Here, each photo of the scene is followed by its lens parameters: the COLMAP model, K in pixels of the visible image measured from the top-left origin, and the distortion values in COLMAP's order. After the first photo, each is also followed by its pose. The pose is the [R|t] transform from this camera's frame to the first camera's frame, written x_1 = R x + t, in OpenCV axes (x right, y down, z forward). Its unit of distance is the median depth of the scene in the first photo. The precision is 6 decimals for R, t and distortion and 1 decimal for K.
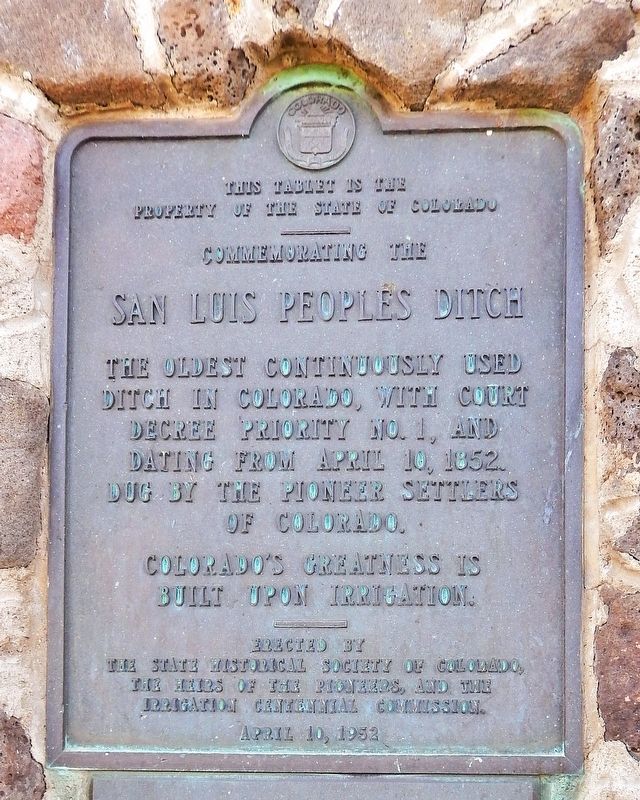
lens RADIAL K [[771.1, 0, 320.0], [0, 771.1, 400.0], [0, 0, 1]] dist [-0.013364, -0.011486]
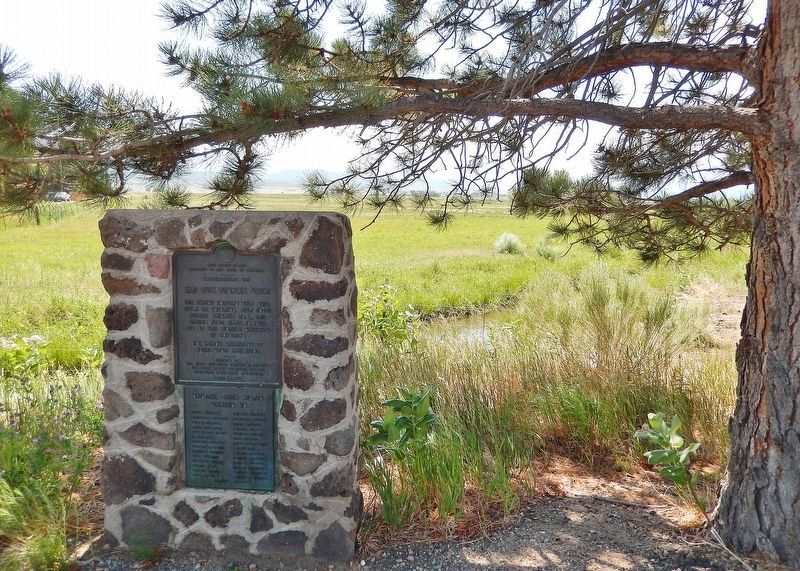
lens RADIAL K [[743.6, 0, 400.0], [0, 743.6, 285.5], [0, 0, 1]] dist [-0.002033, -0.005649]
pose [[0.997753, 0.019542, -0.064081, 1.345150], [-0.010025, 0.989291, 0.145611, -0.828017], [0.066240, -0.144641, 0.987264, -3.434210]]
